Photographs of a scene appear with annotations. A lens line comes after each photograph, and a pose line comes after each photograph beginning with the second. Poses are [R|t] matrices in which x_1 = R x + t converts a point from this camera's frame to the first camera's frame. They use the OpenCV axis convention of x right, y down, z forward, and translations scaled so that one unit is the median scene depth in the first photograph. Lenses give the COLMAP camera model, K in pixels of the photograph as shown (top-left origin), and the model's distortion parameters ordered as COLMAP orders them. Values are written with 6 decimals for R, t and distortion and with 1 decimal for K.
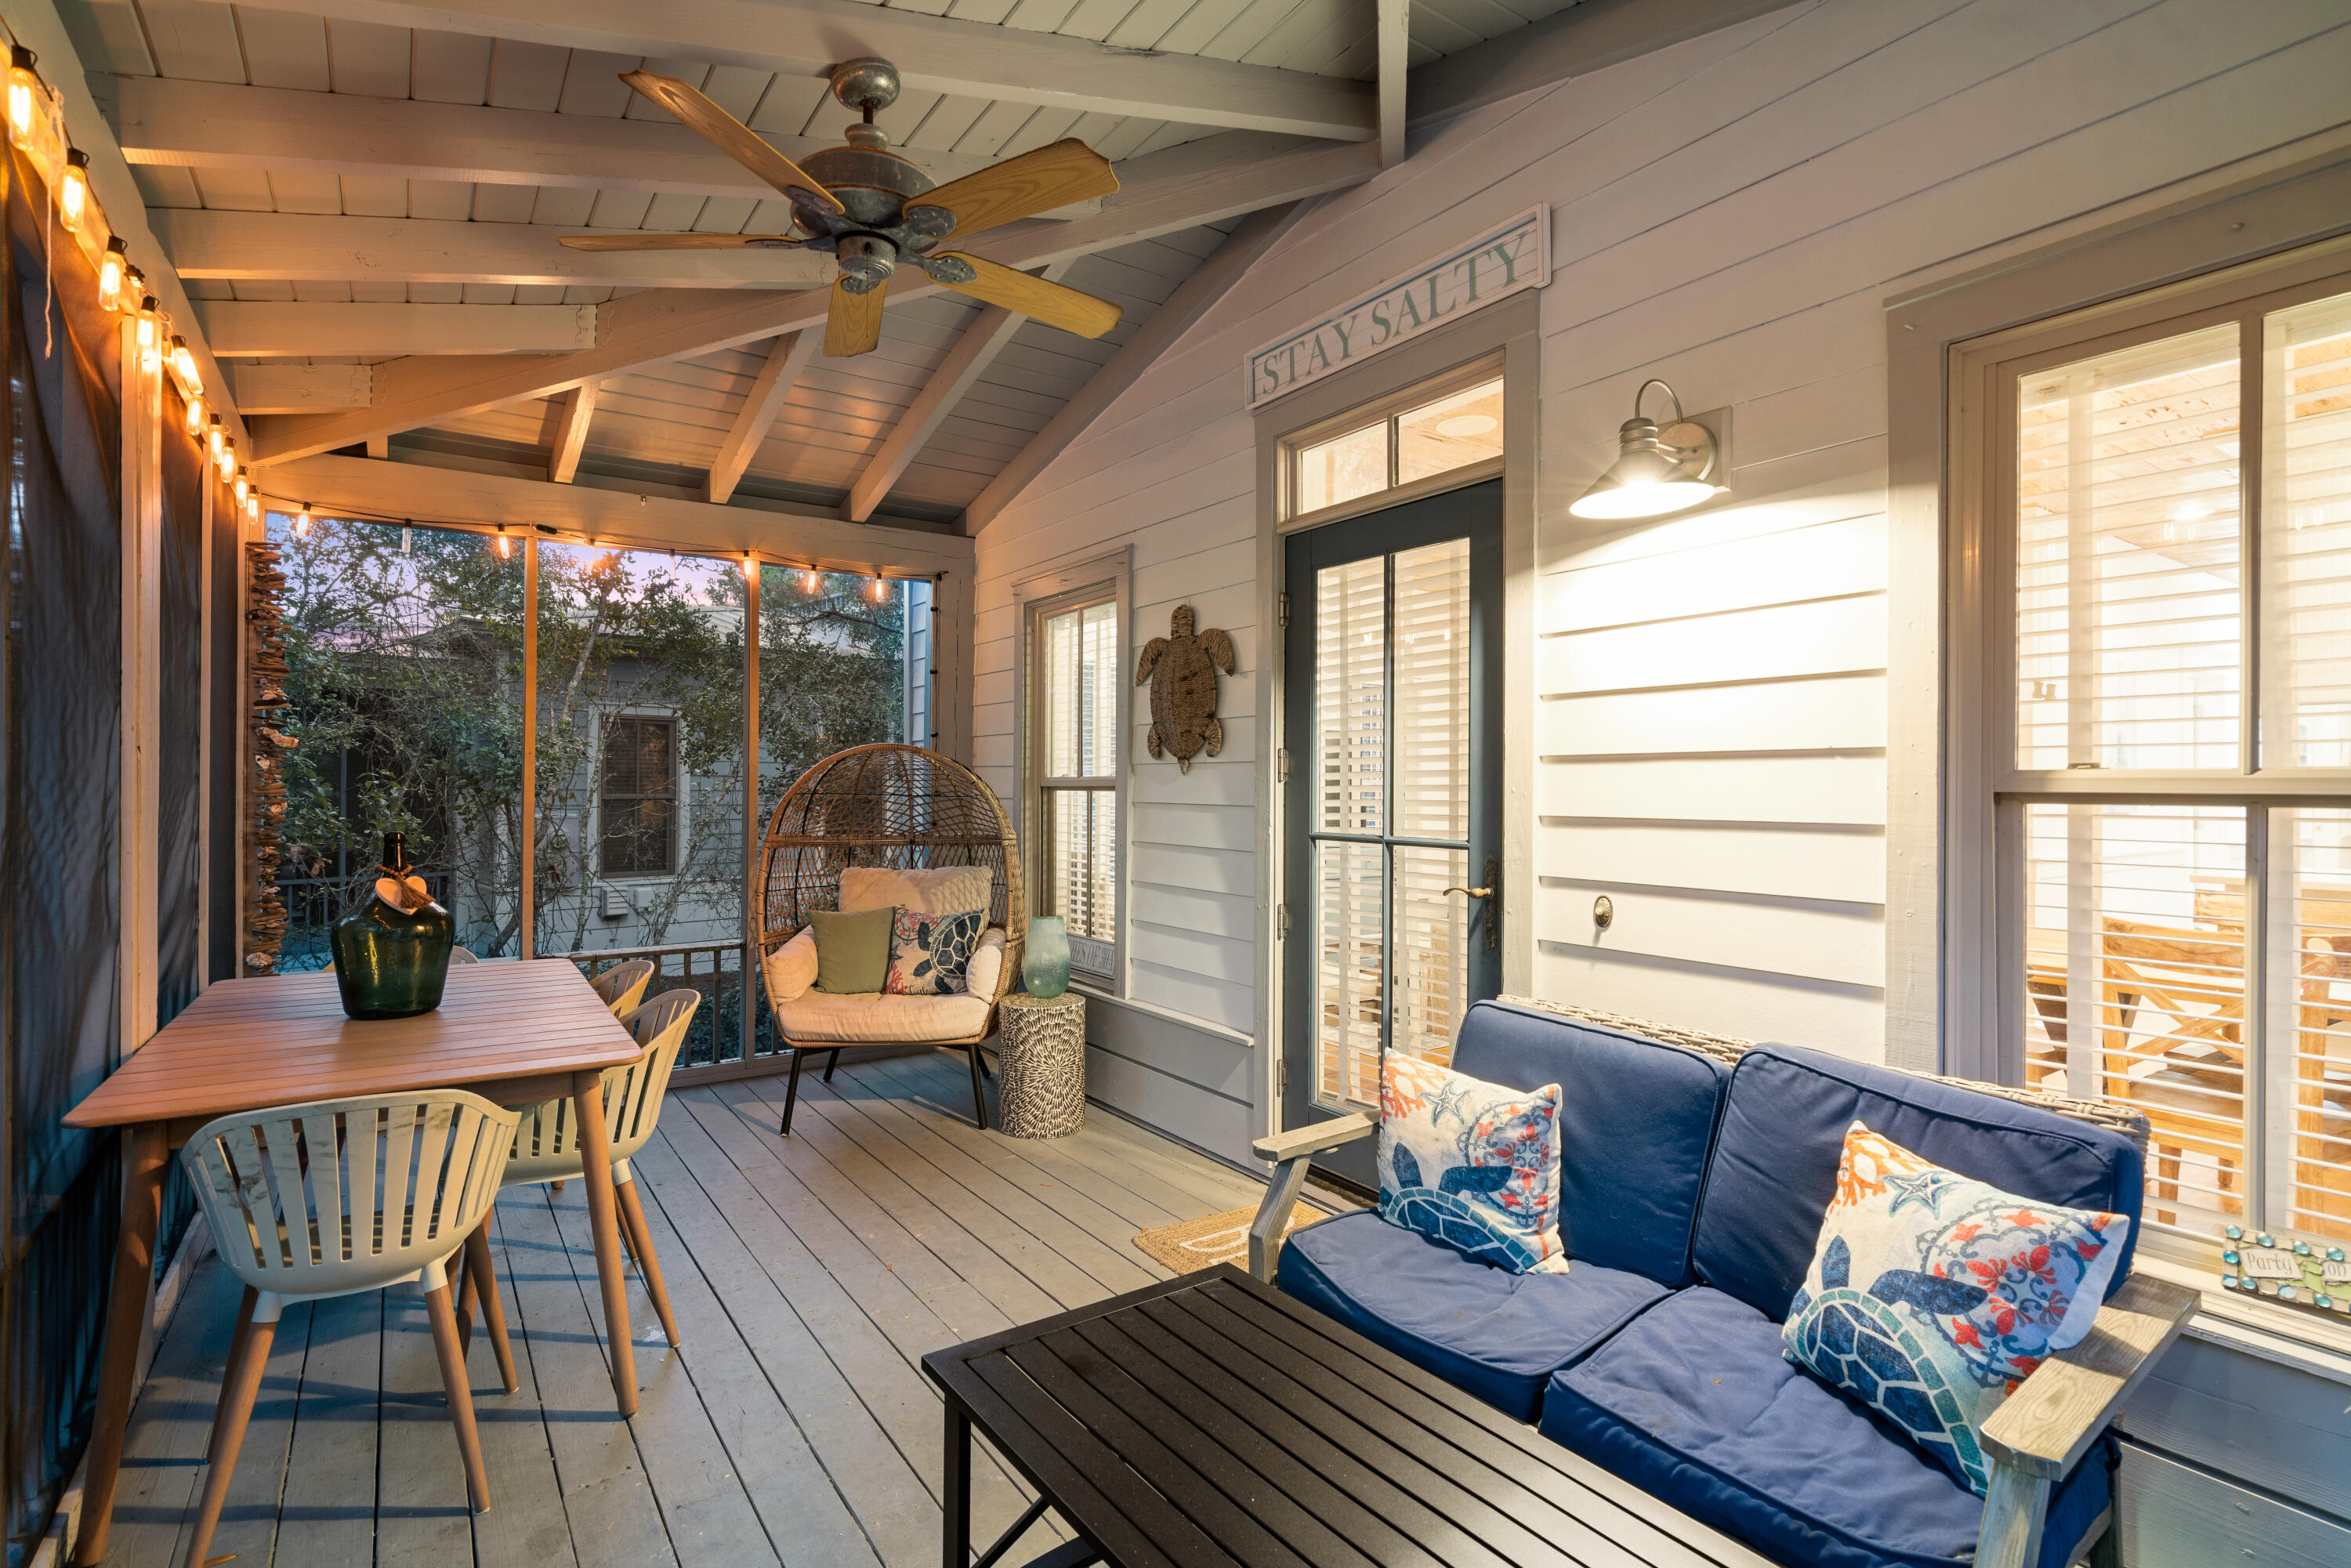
lens RADIAL K [[1096.5, 0, 1173.3], [0, 1096.5, 785.7], [0, 0, 1]] dist [-0.005570, 0.000209]
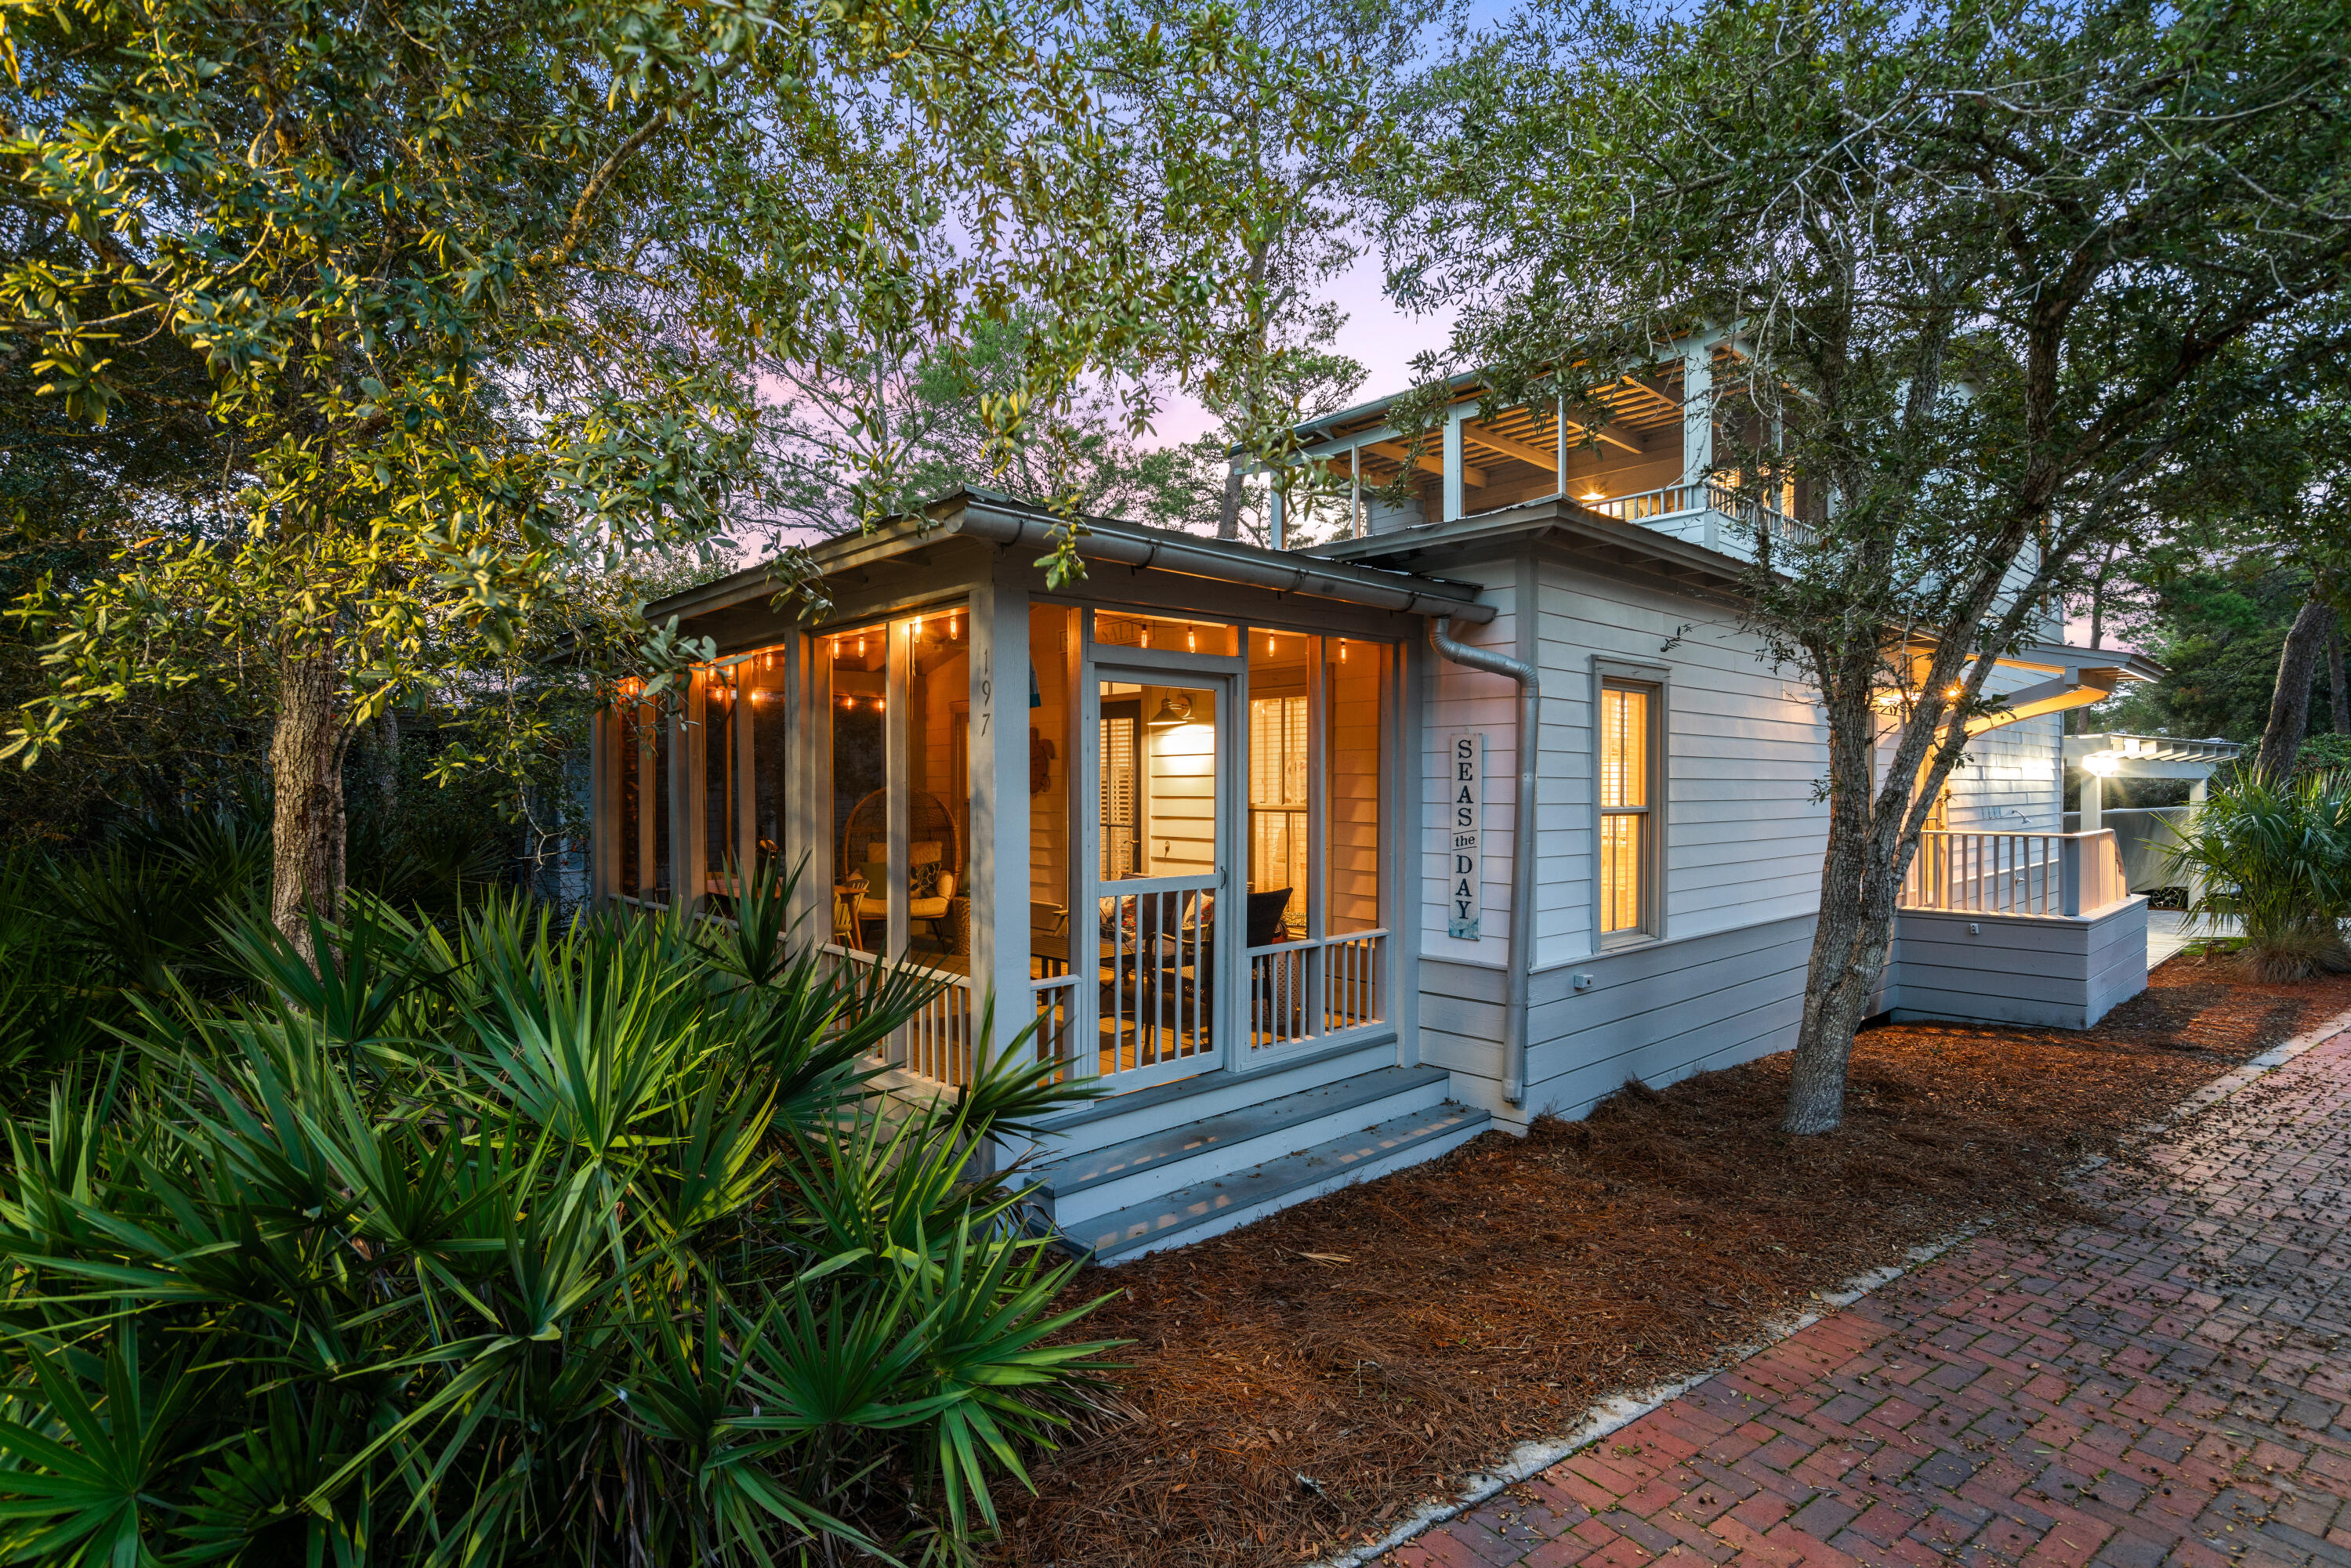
lens RADIAL K [[1096.5, 0, 1174.5], [0, 1096.5, 785.1], [0, 0, 1]] dist [-0.005570, 0.000209]
pose [[0.994159, -0.005309, 0.107794, 0.051048], [0.004699, 0.999972, 0.005906, -0.047392], [-0.107822, -0.005365, 0.994156, -1.286287]]
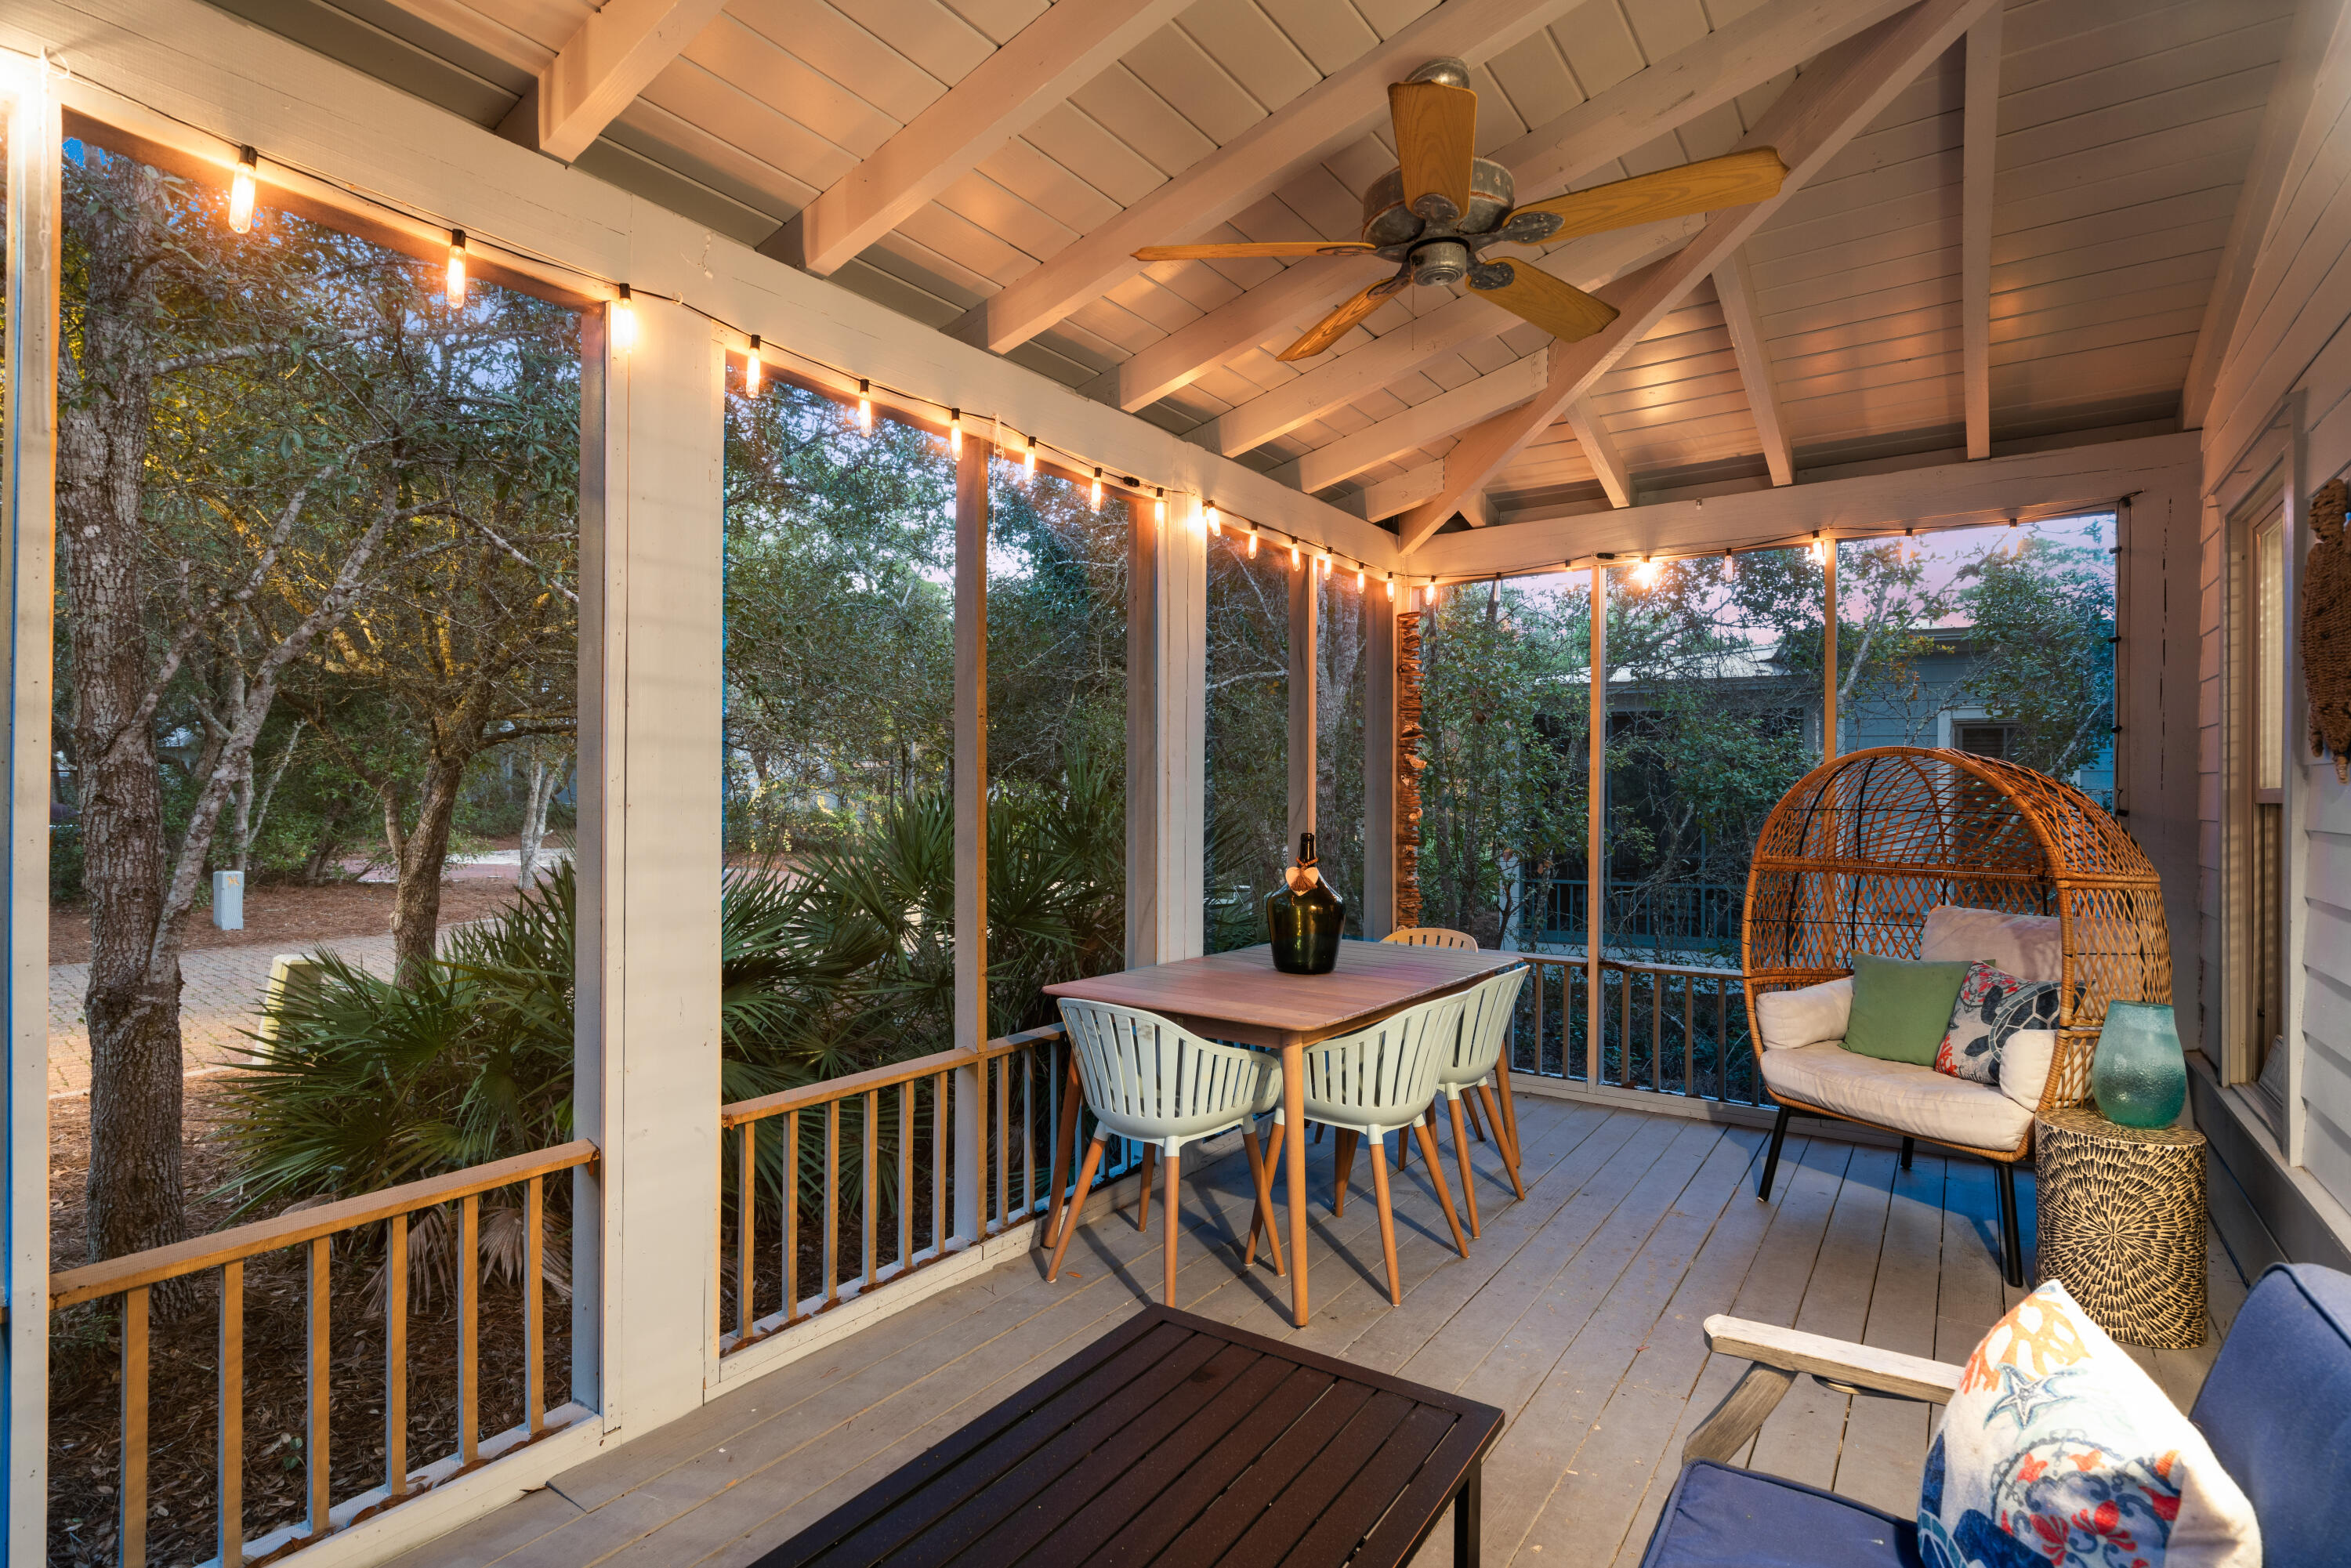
lens RADIAL K [[1169.6, 0, 1173.9], [0, 1169.6, 784.0], [0, 0, 1]] dist [0.000420, -0.000248]
pose [[0.352467, -0.009836, -0.935772, 0.348964], [-0.003709, 0.999922, -0.011908, 0.000278], [0.935817, 0.007668, 0.352403, 0.226784]]
